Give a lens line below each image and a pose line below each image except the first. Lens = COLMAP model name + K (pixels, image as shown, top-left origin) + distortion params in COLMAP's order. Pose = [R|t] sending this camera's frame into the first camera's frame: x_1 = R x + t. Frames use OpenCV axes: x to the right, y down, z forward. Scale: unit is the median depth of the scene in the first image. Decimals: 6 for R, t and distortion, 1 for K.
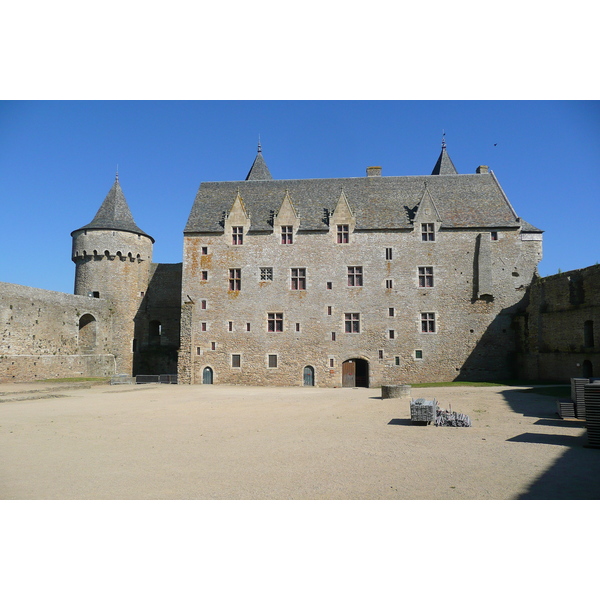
lens RADIAL K [[492.0, 0, 297.6], [0, 492.0, 312.5], [0, 0, 1]] dist [-0.013745, -0.000058]
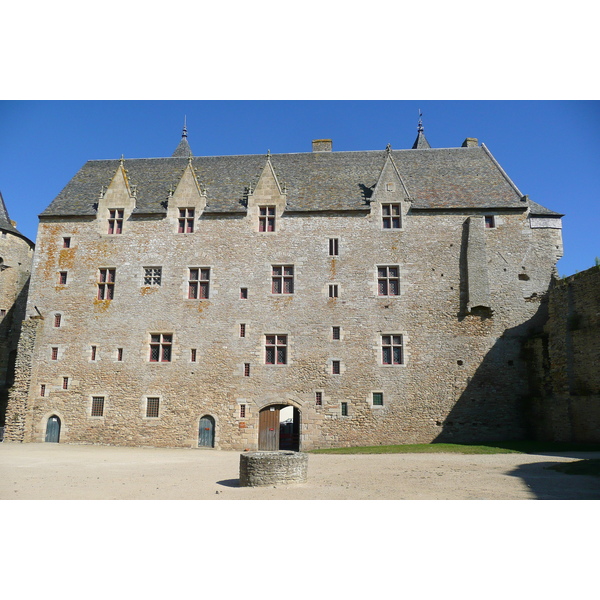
lens RADIAL K [[492.0, 0, 297.6], [0, 492.0, 312.5], [0, 0, 1]] dist [-0.013745, -0.000058]
pose [[0.999917, 0.011966, 0.004827, 0.134908], [-0.011343, 0.993510, -0.113180, 0.046164], [-0.006150, 0.113116, 0.993563, 0.345739]]
